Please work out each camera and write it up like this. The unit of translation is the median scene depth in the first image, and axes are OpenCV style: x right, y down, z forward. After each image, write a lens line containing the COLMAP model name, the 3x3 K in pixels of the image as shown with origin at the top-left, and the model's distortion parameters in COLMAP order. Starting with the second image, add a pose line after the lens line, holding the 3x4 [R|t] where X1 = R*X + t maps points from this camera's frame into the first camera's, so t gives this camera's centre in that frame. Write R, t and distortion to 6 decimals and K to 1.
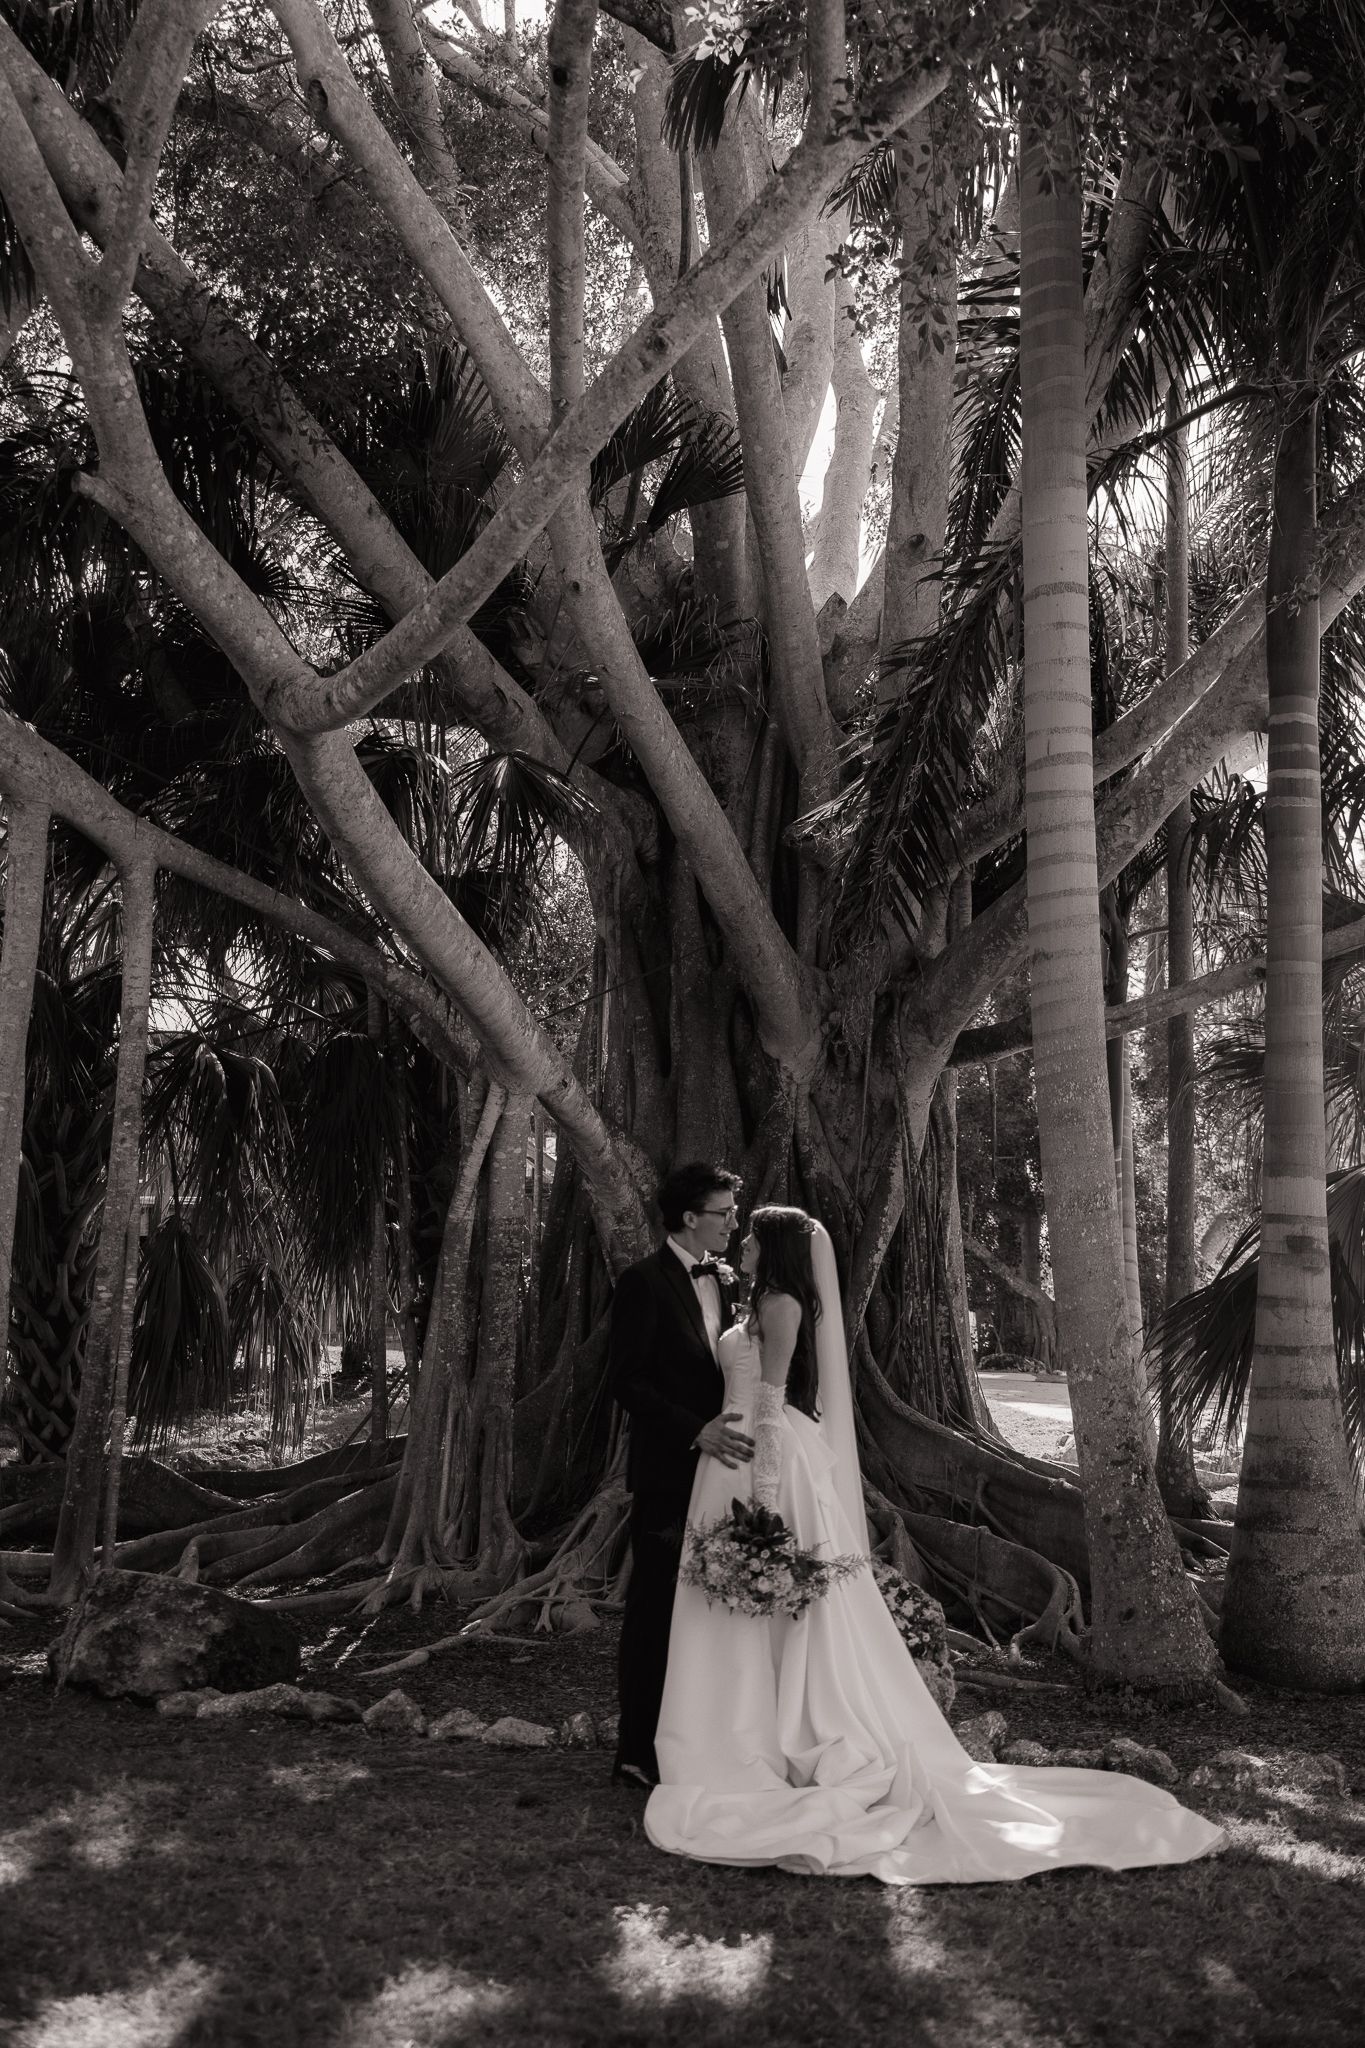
lens RADIAL K [[2080.9, 0, 683.3], [0, 2080.9, 1020.4], [0, 0, 1]] dist [-0.005049, 0.000000]
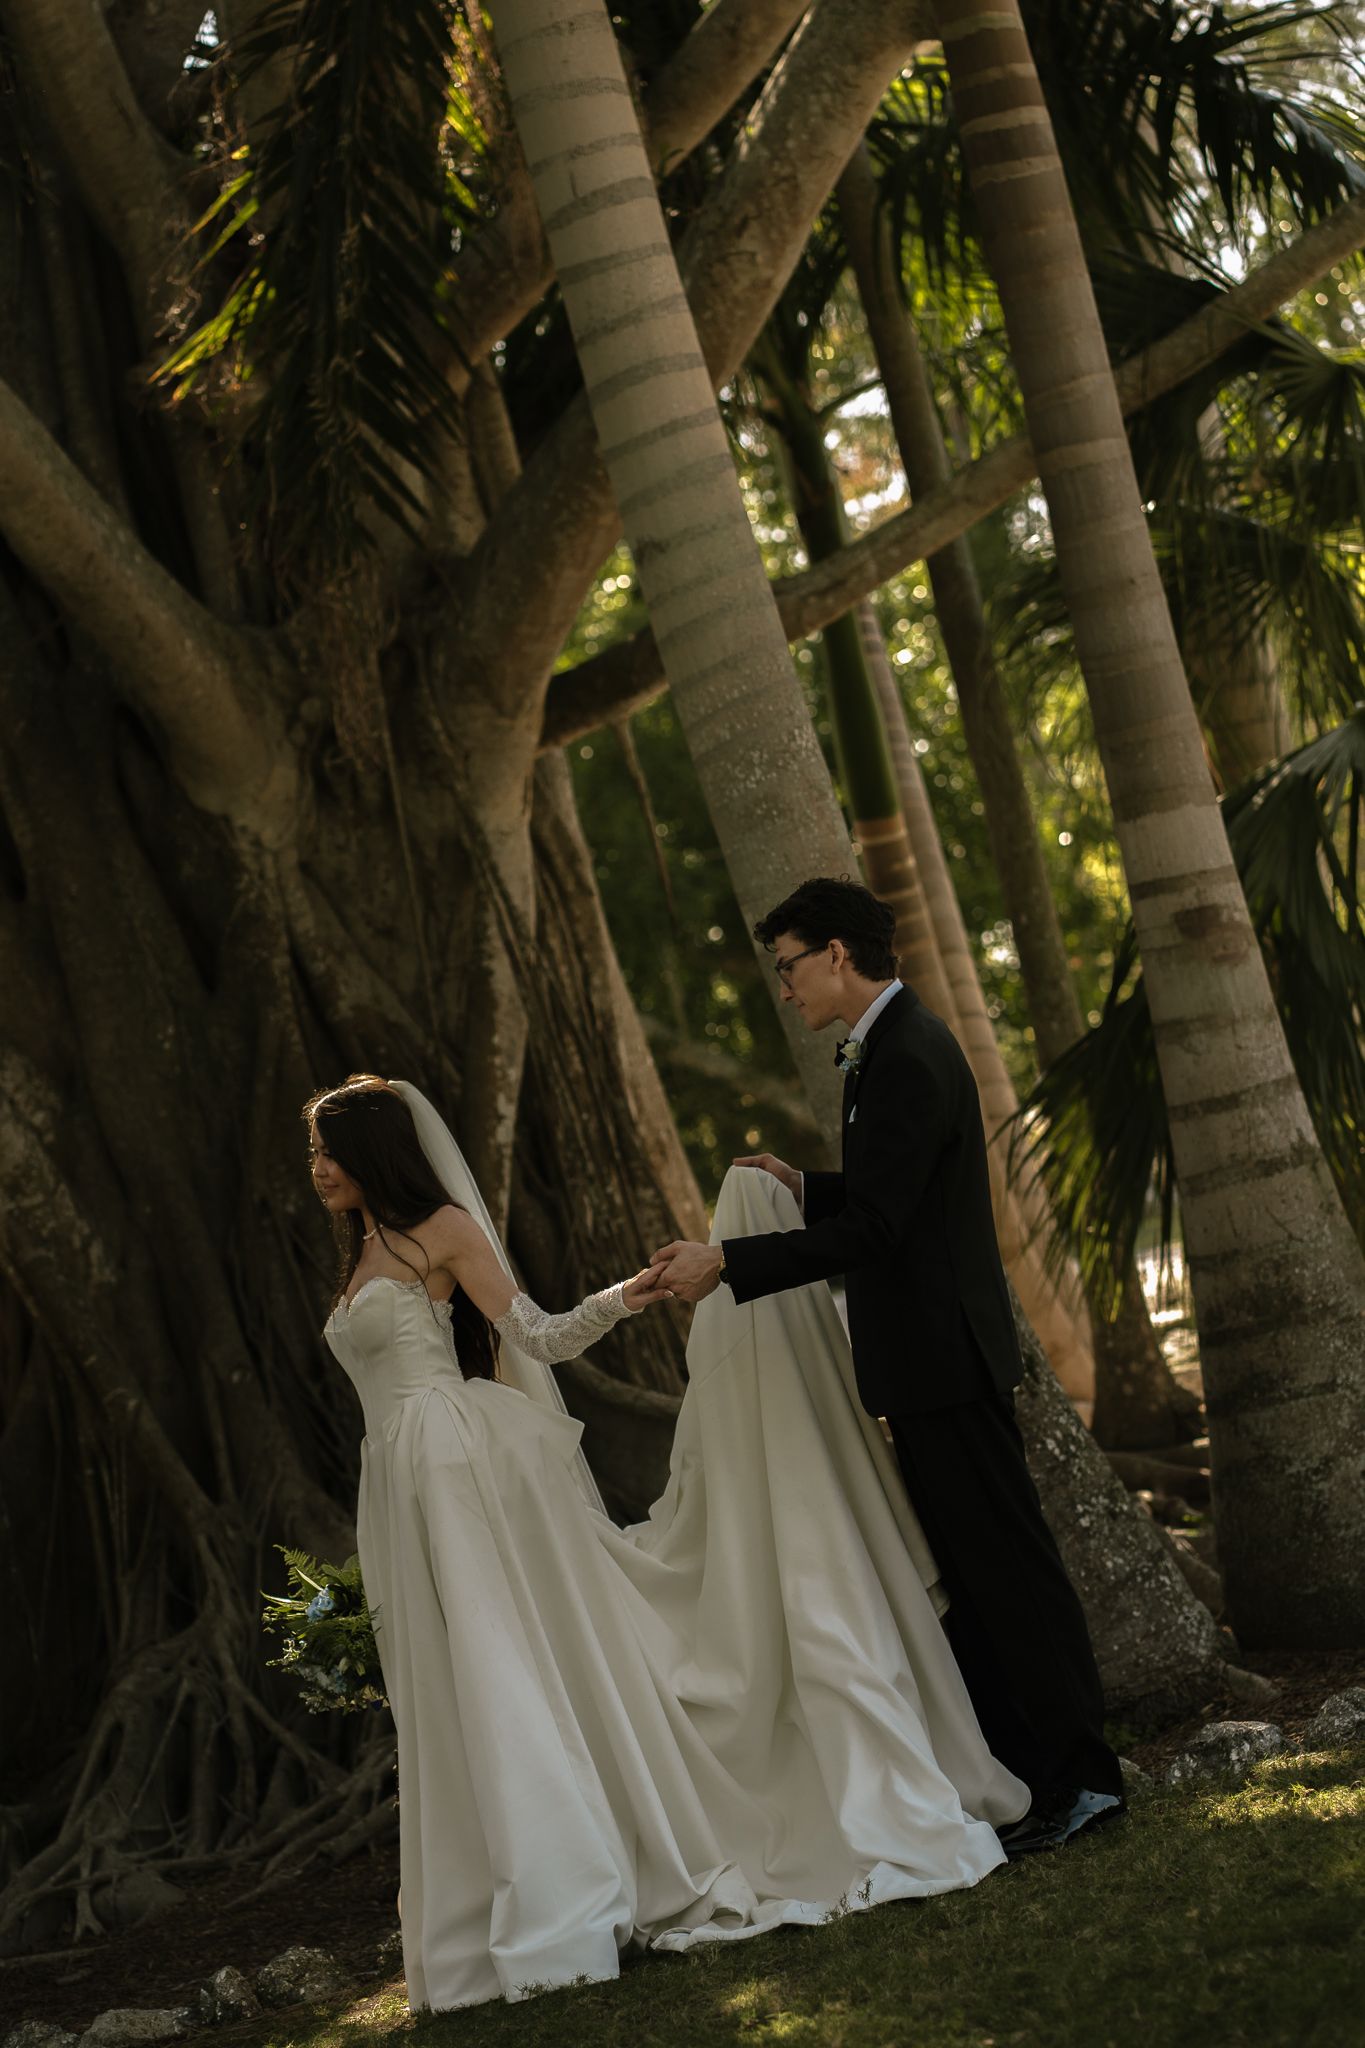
lens RADIAL K [[5088.0, 0, 692.0], [0, 5088.0, 1007.4], [0, 0, 1]] dist [-0.060420, 0.000000]
pose [[0.957683, -0.254152, 0.135096, -0.031065], [0.242473, 0.965287, 0.097097, -0.034774], [-0.155084, -0.060231, 0.986064, -0.318152]]
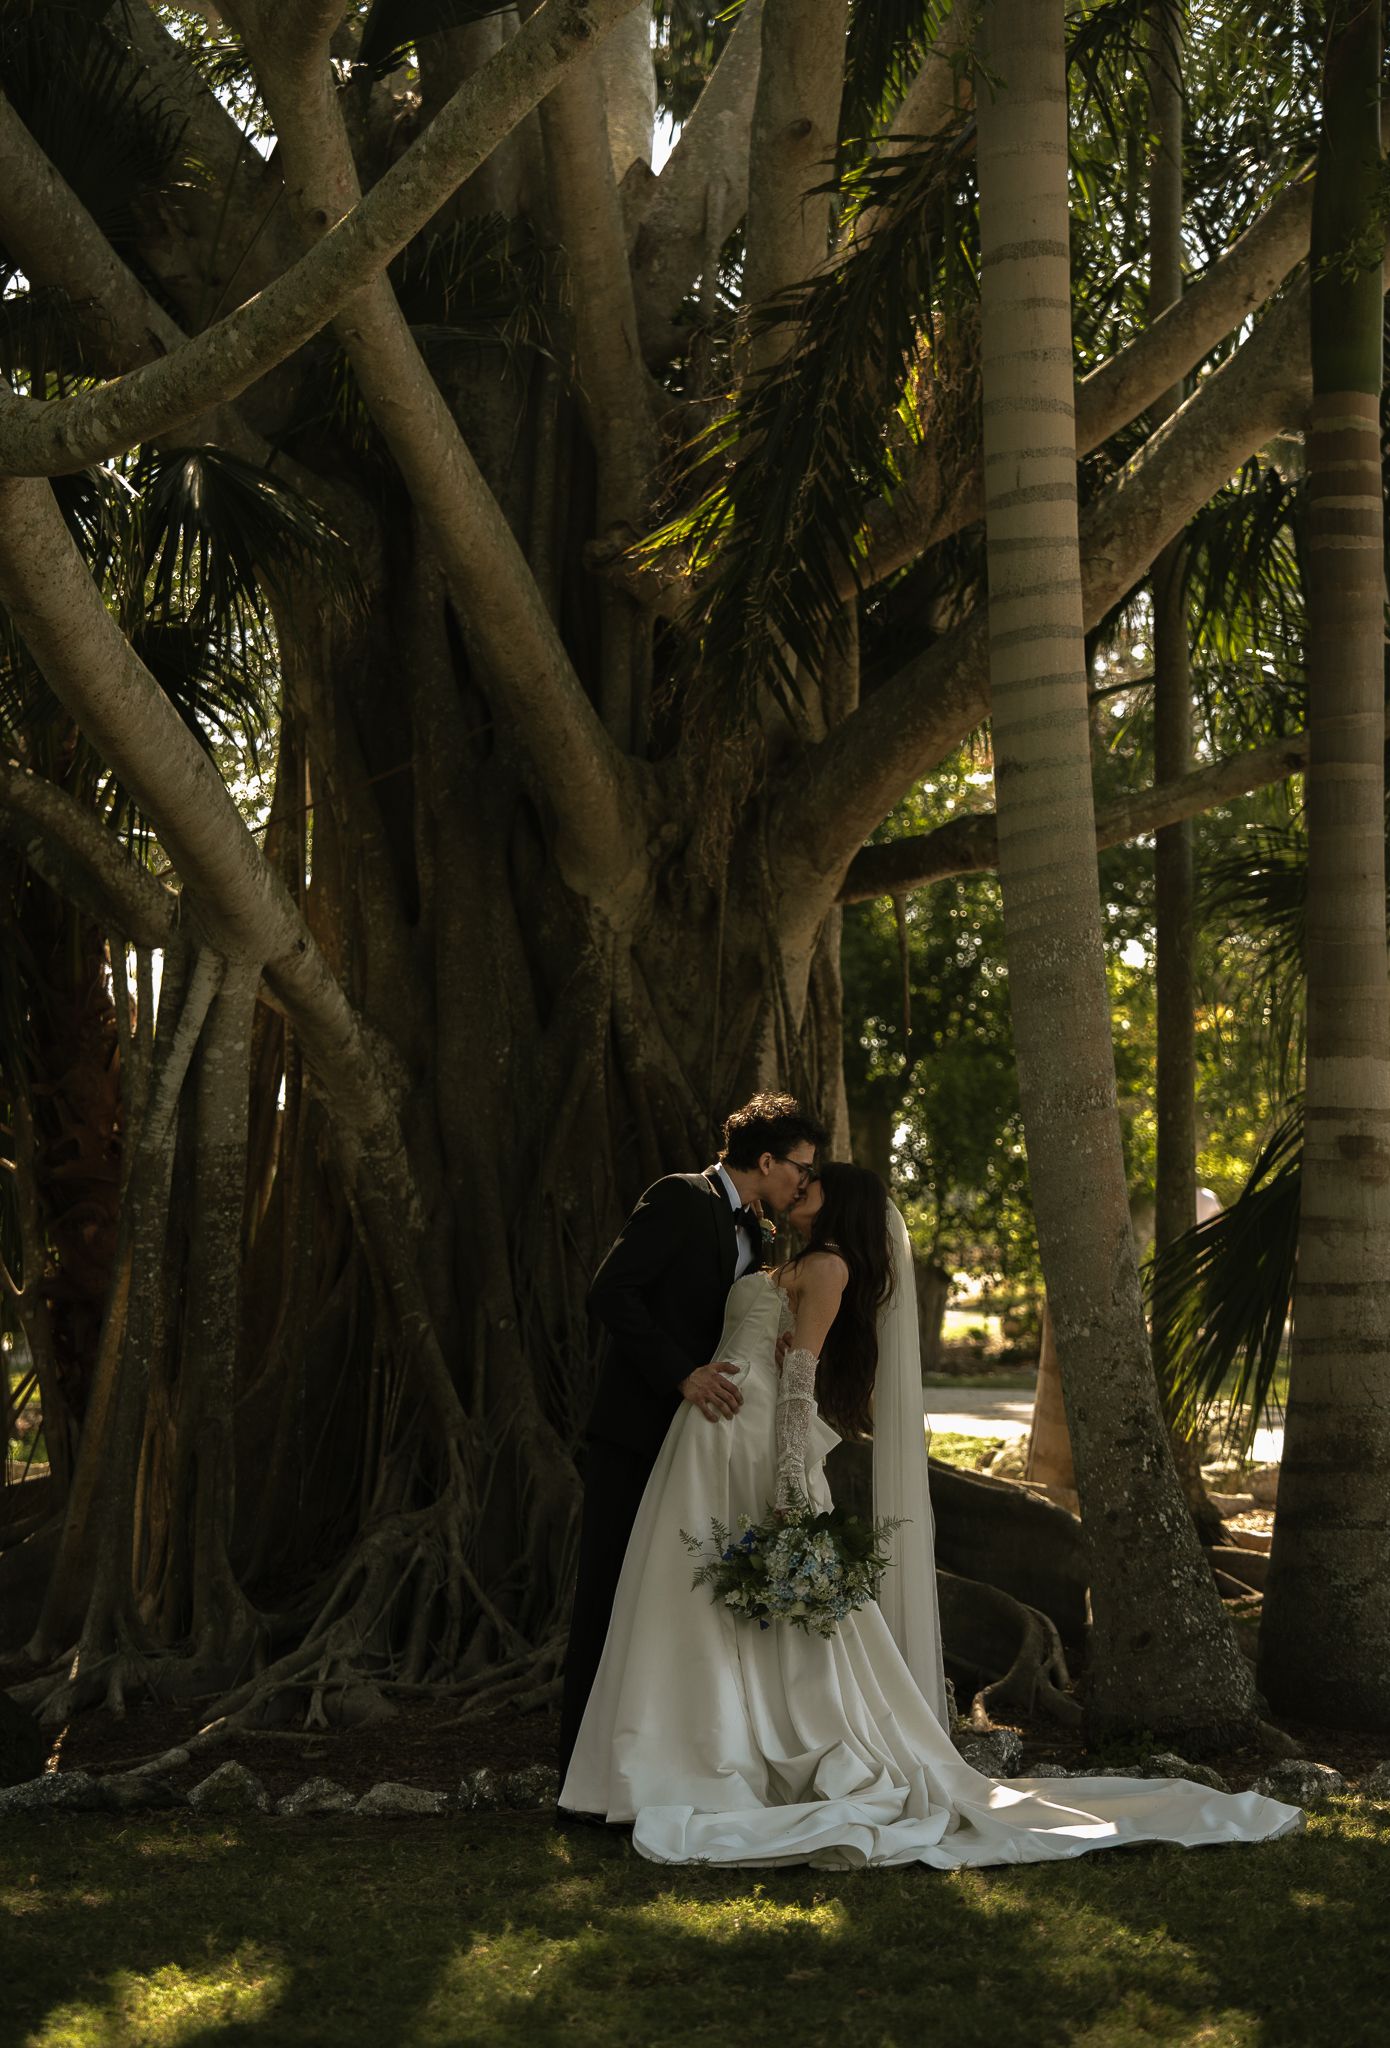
lens RADIAL K [[4004.7, 0, 696.3], [0, 4004.7, 1059.2], [0, 0, 1]] dist [0.237626, 0.000000]
pose [[0.990259, -0.028022, 0.136388, -0.112152], [0.017404, 0.996768, 0.078432, -0.034358], [-0.138145, -0.075295, 0.987546, -0.327335]]
